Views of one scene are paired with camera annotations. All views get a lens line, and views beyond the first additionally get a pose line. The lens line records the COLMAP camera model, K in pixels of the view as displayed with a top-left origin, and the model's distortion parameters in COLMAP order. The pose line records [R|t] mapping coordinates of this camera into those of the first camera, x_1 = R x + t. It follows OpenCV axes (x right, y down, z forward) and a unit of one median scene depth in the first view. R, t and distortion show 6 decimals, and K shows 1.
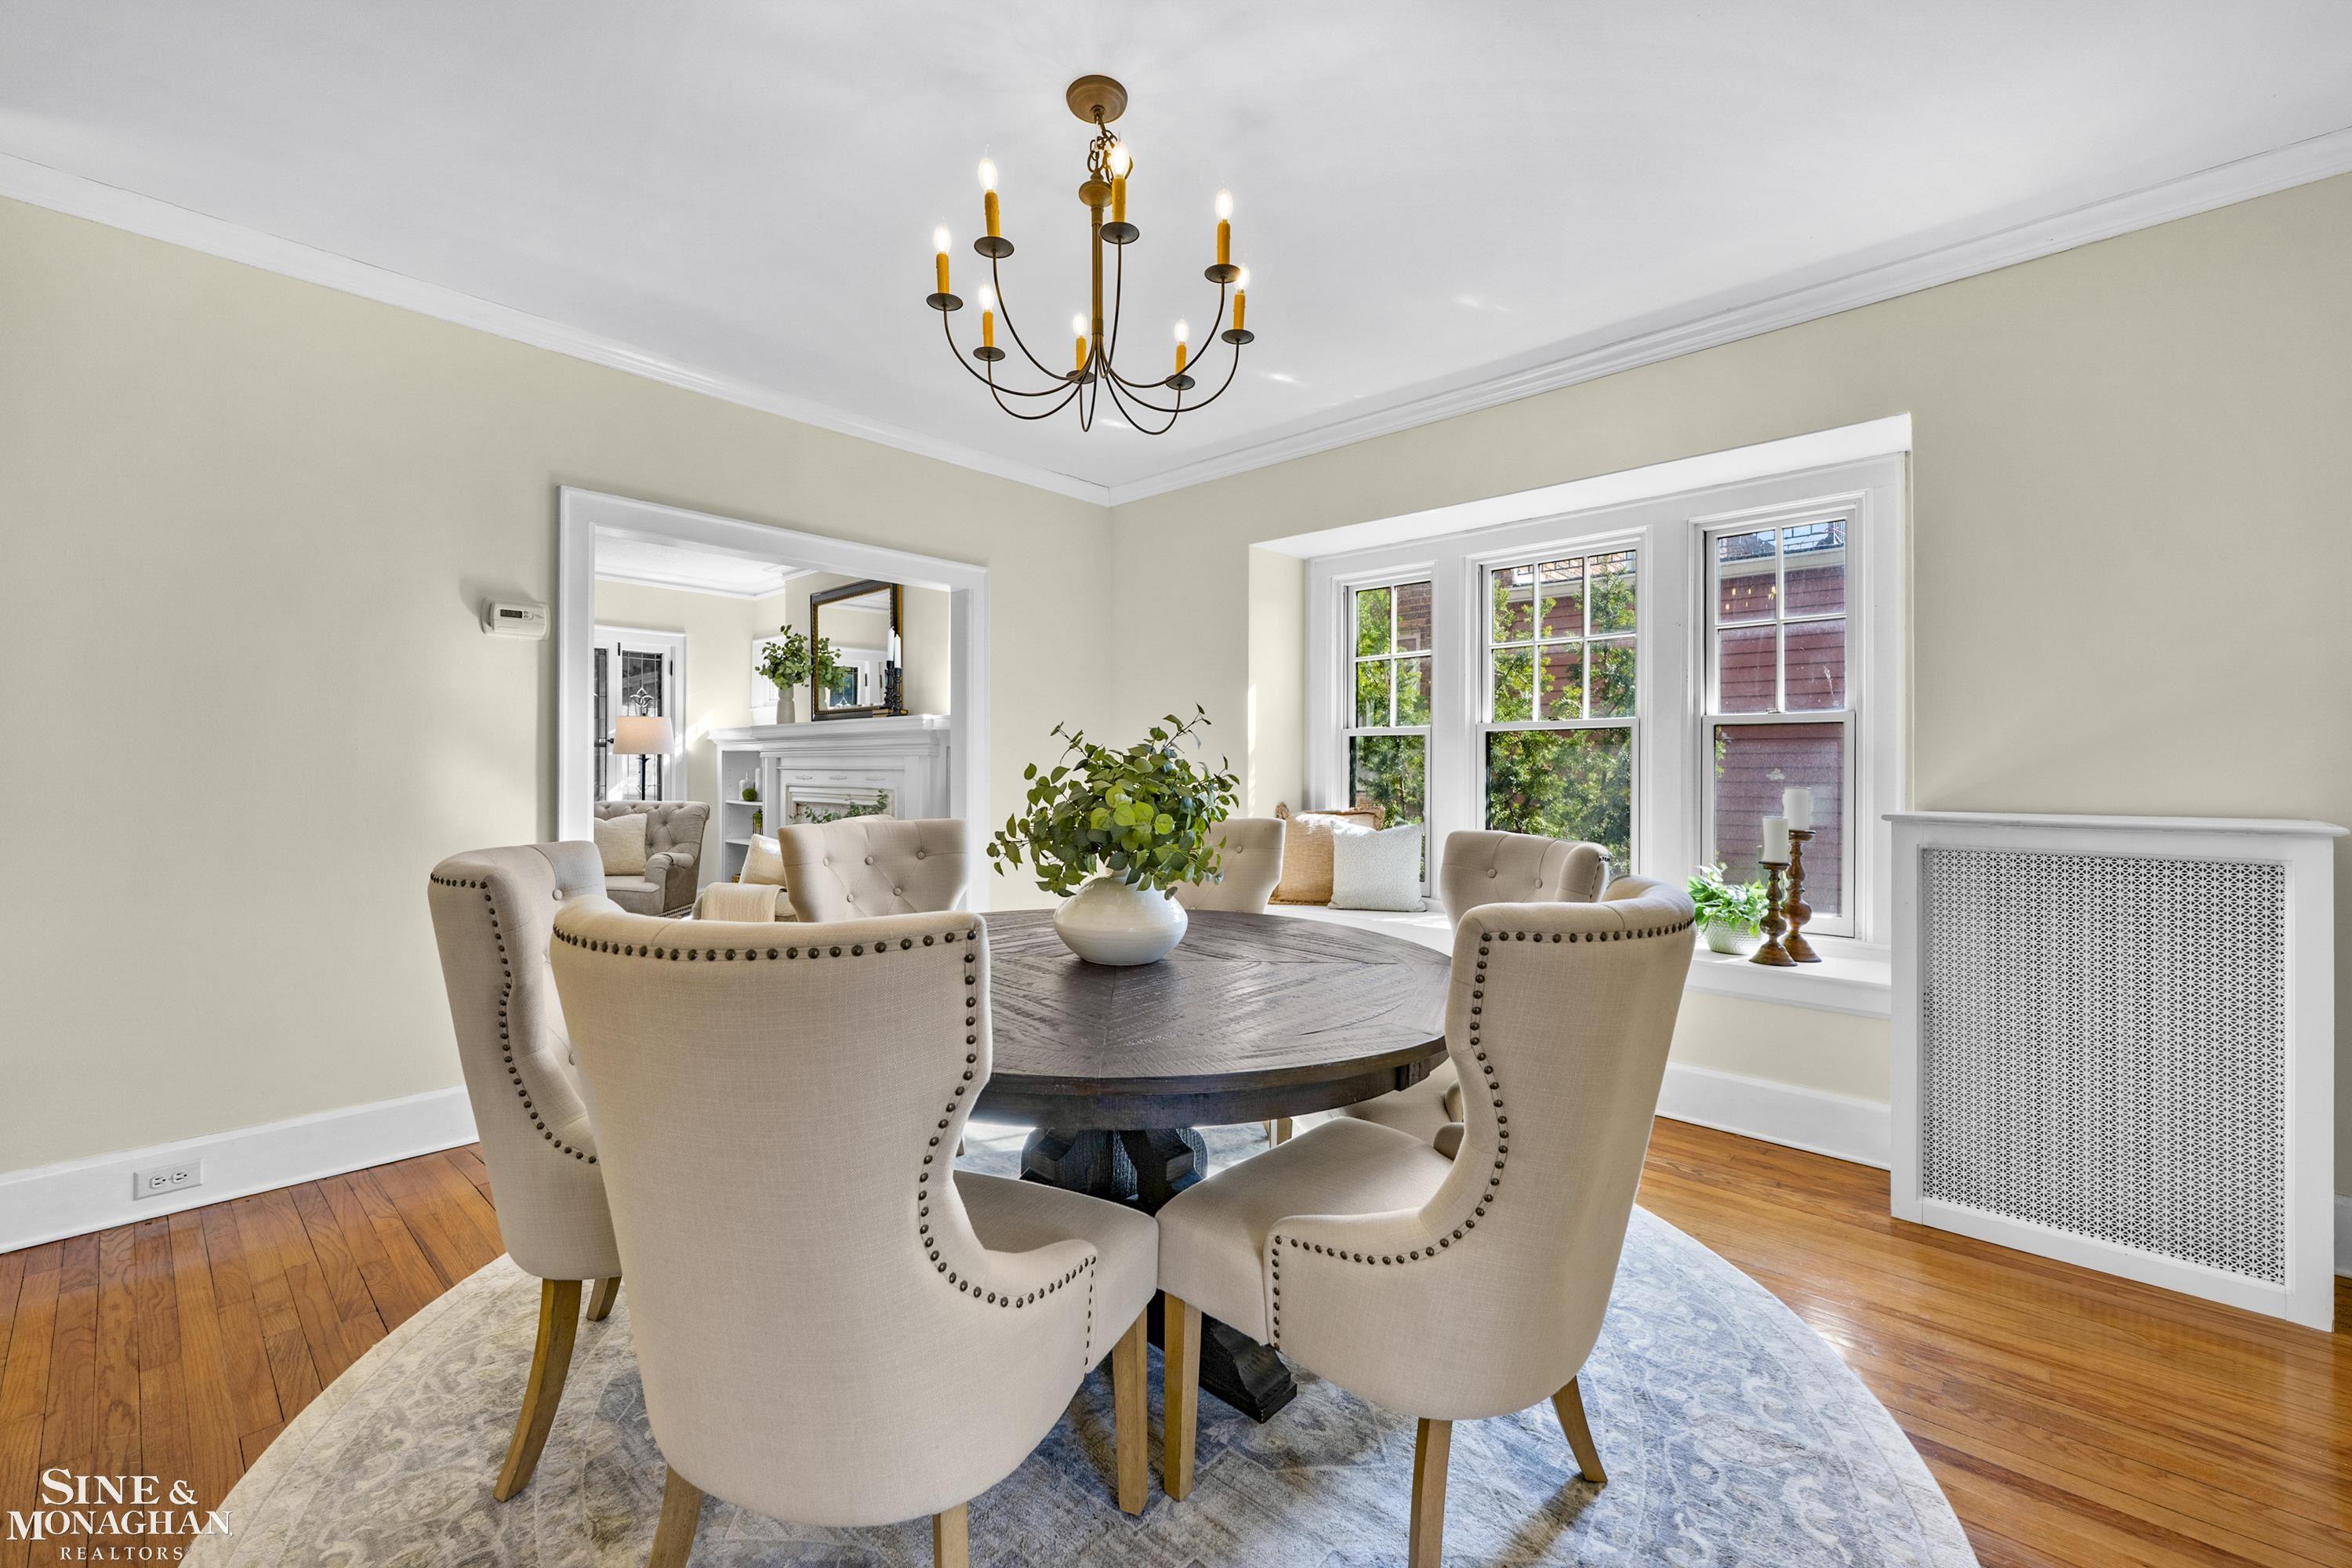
lens RADIAL K [[943.3, 0, 1163.9], [0, 943.3, 760.0], [0, 0, 1]] dist [0.000781, 0.000113]
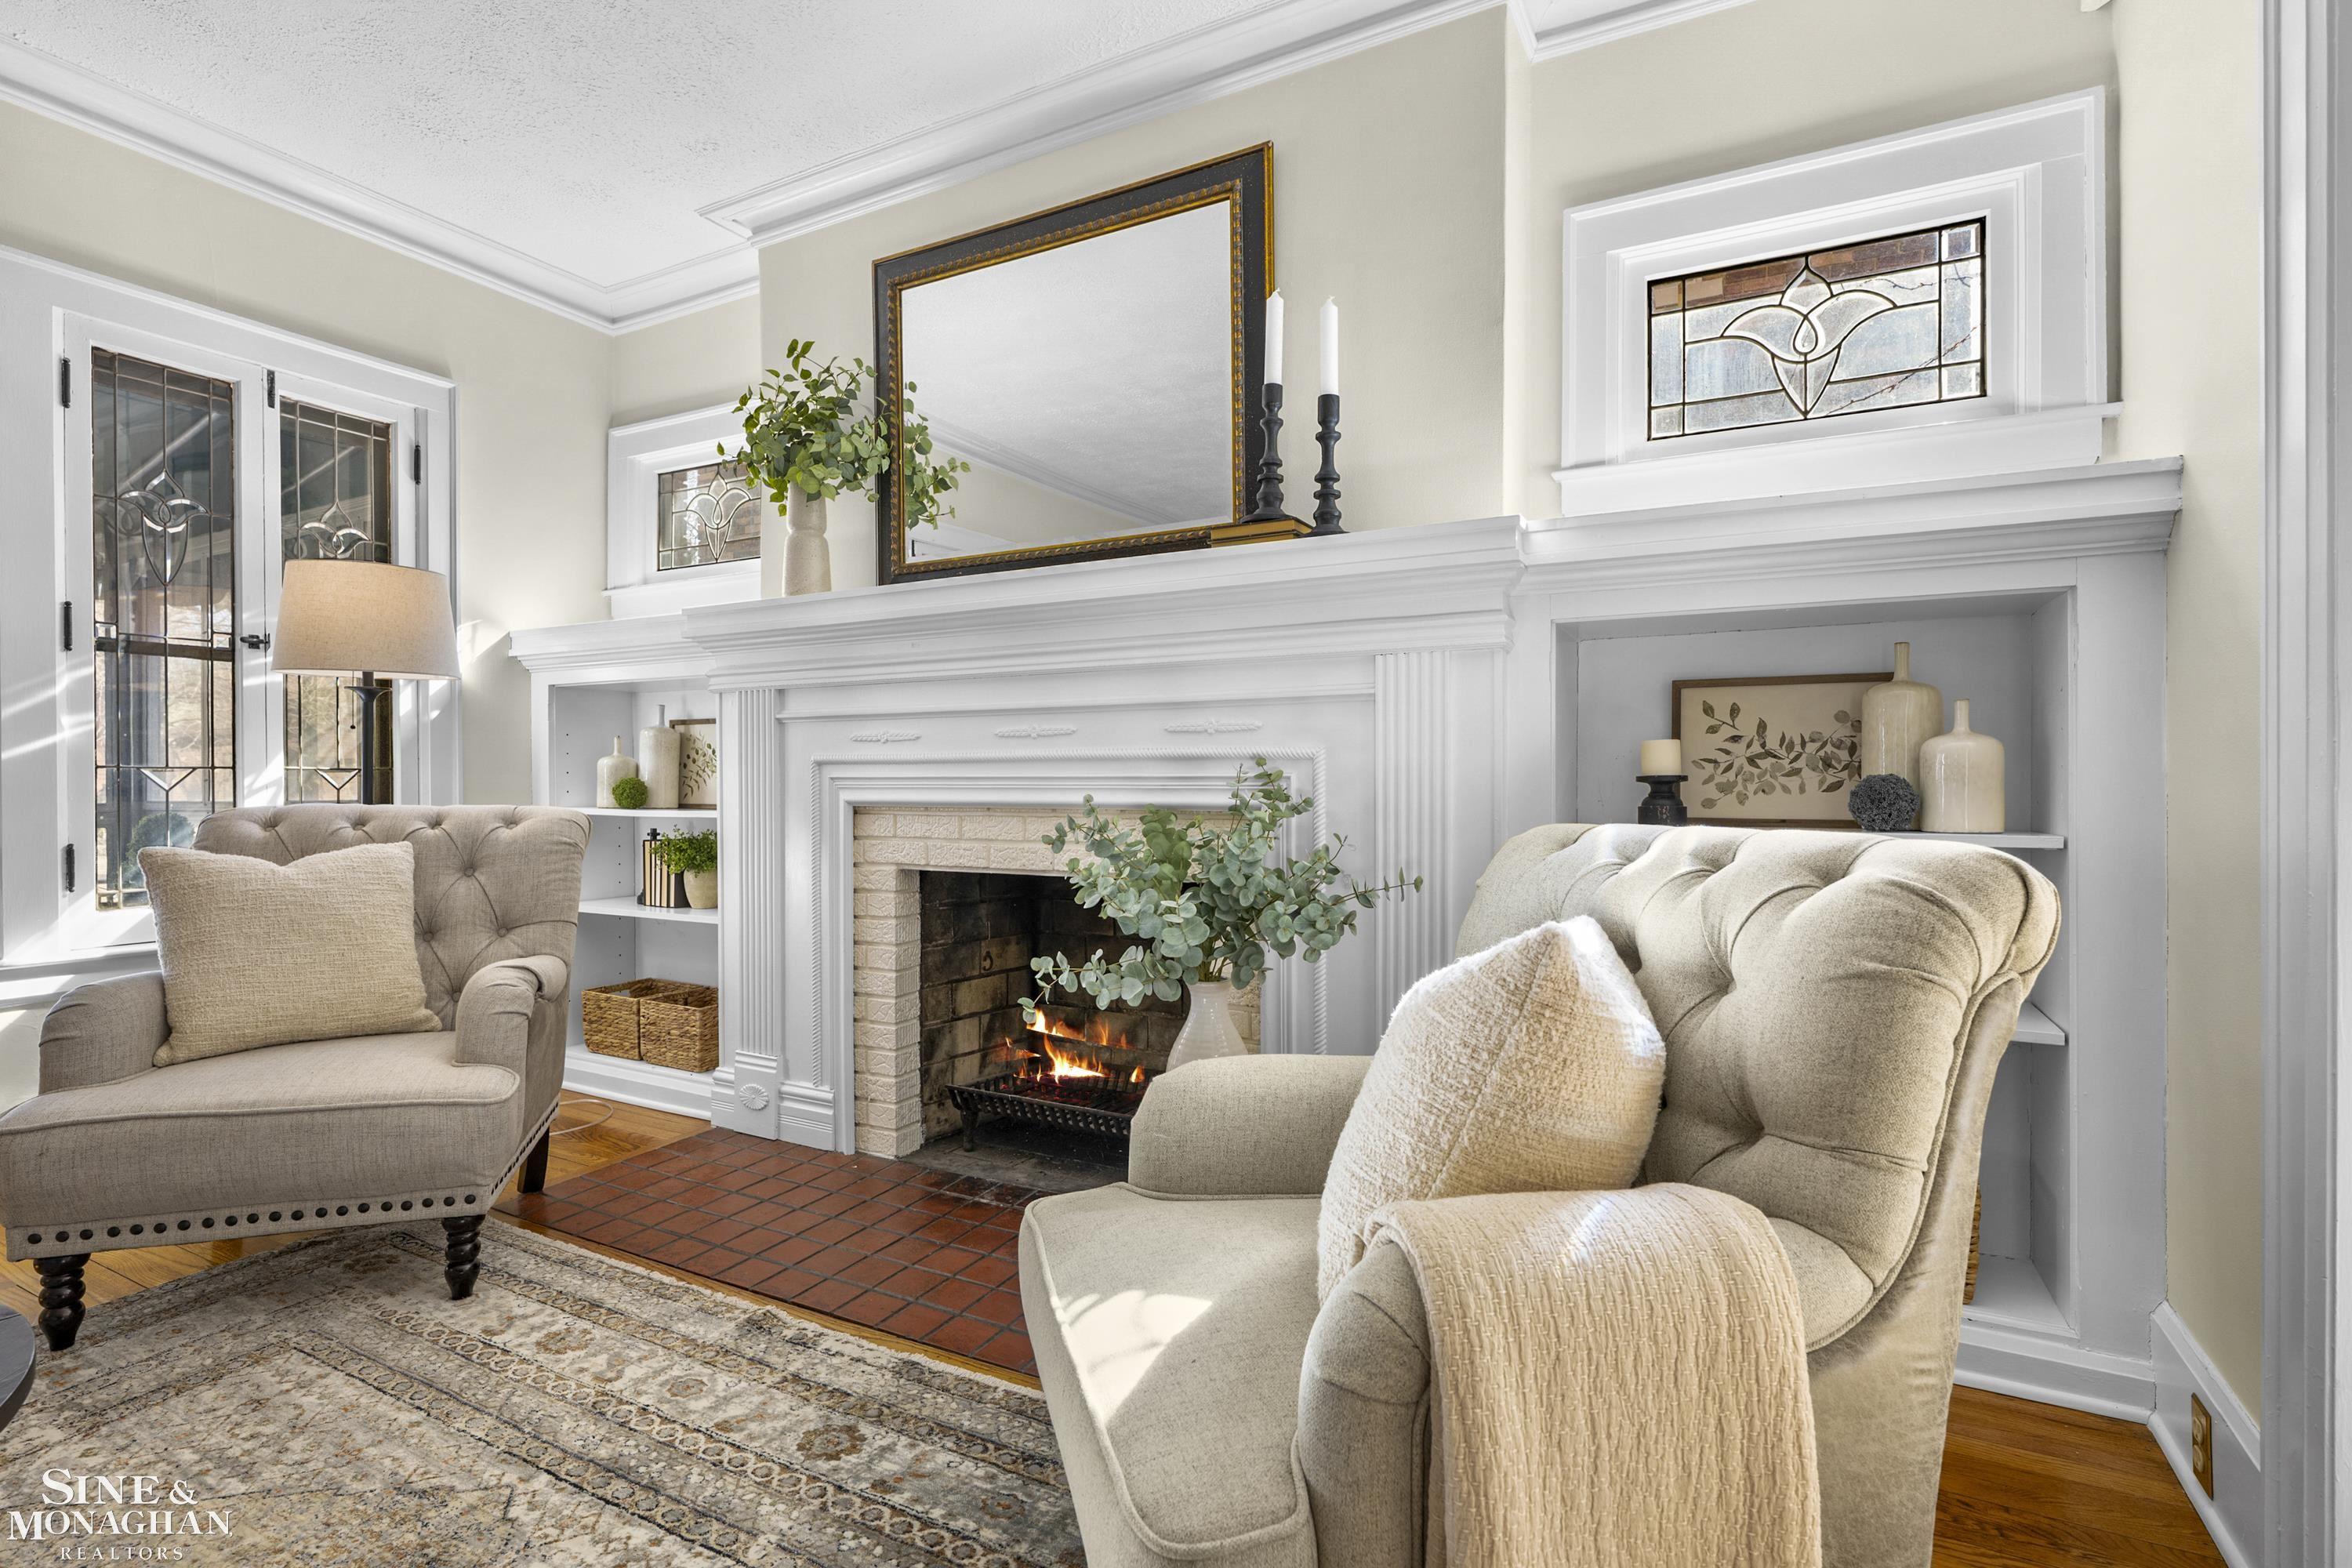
lens RADIAL K [[1125.5, 0, 1176.0], [0, 1125.5, 784.0], [0, 0, 1]] dist [-0.002166, -0.000432]
pose [[0.968919, -0.008350, 0.247236, -0.366345], [0.006165, 0.999935, 0.009611, 0.032407], [-0.247300, -0.007788, 0.968908, 0.520861]]
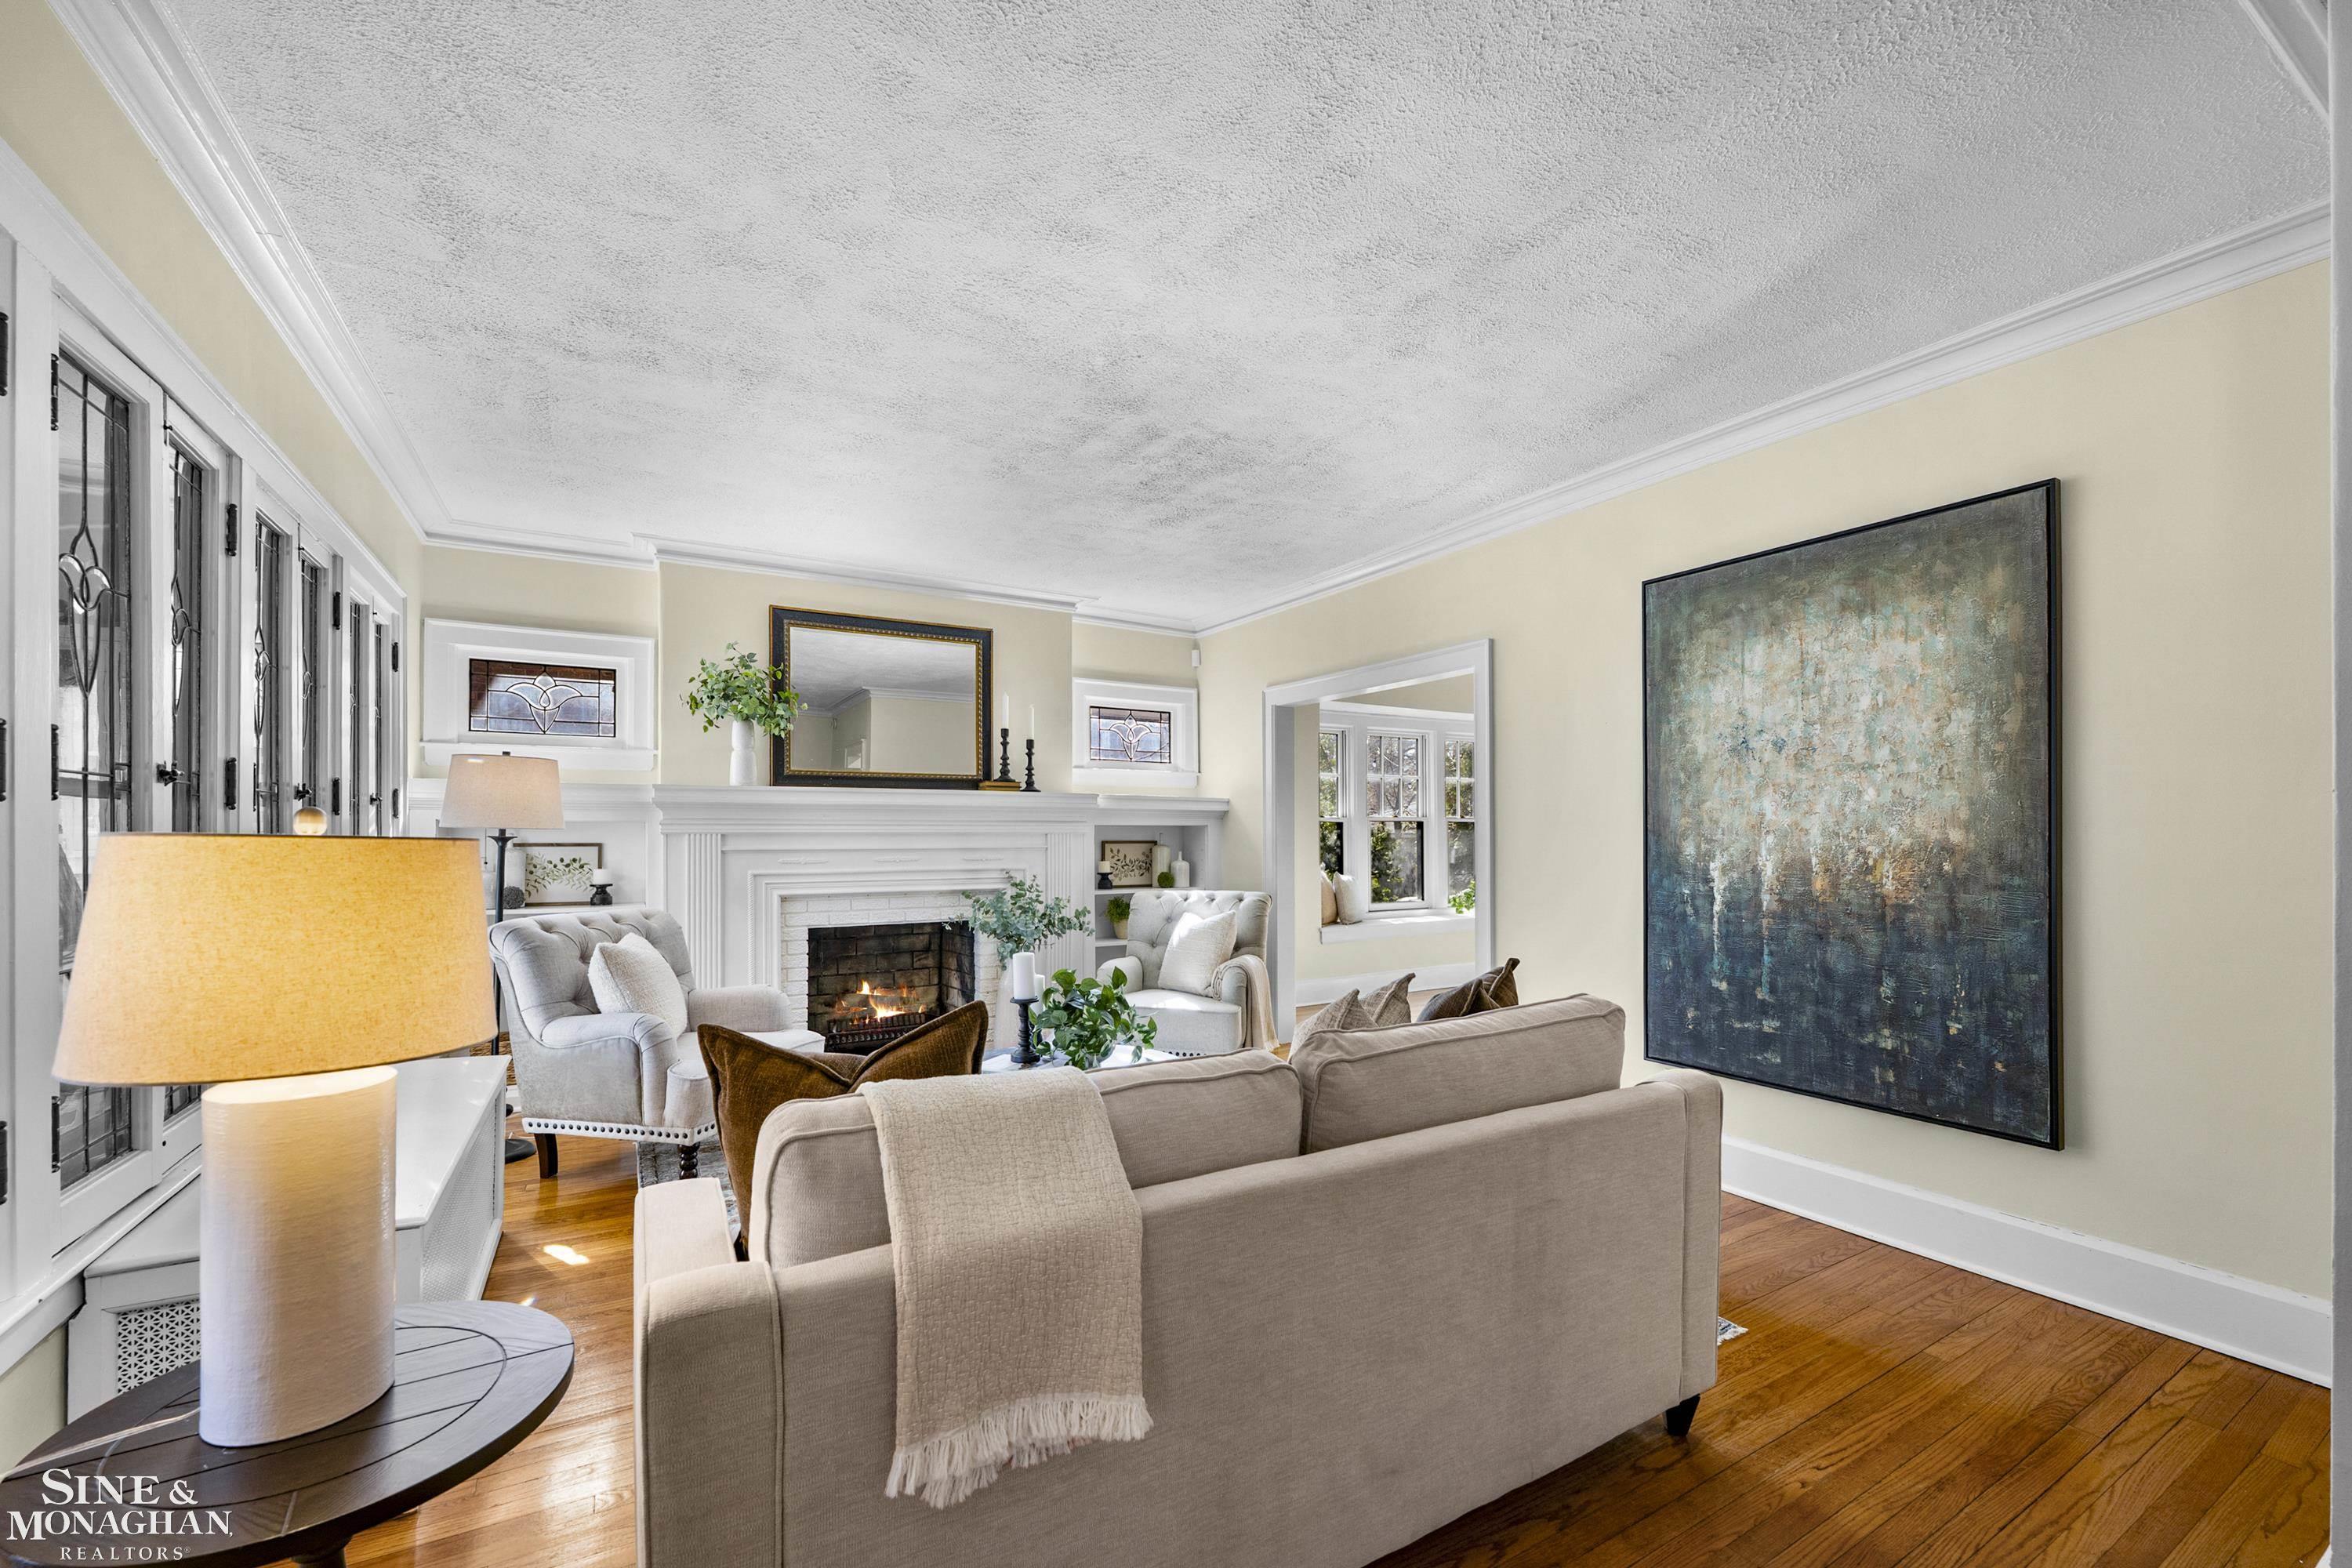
lens RADIAL K [[957.2, 0, 1185.4], [0, 957.2, 835.4], [0, 0, 1]] dist [0.000438, -0.000035]
pose [[0.283334, -0.006479, 0.959000, -0.974586], [-0.002600, 0.999968, 0.007524, -0.007425], [-0.959018, -0.004625, 0.283308, 0.486770]]
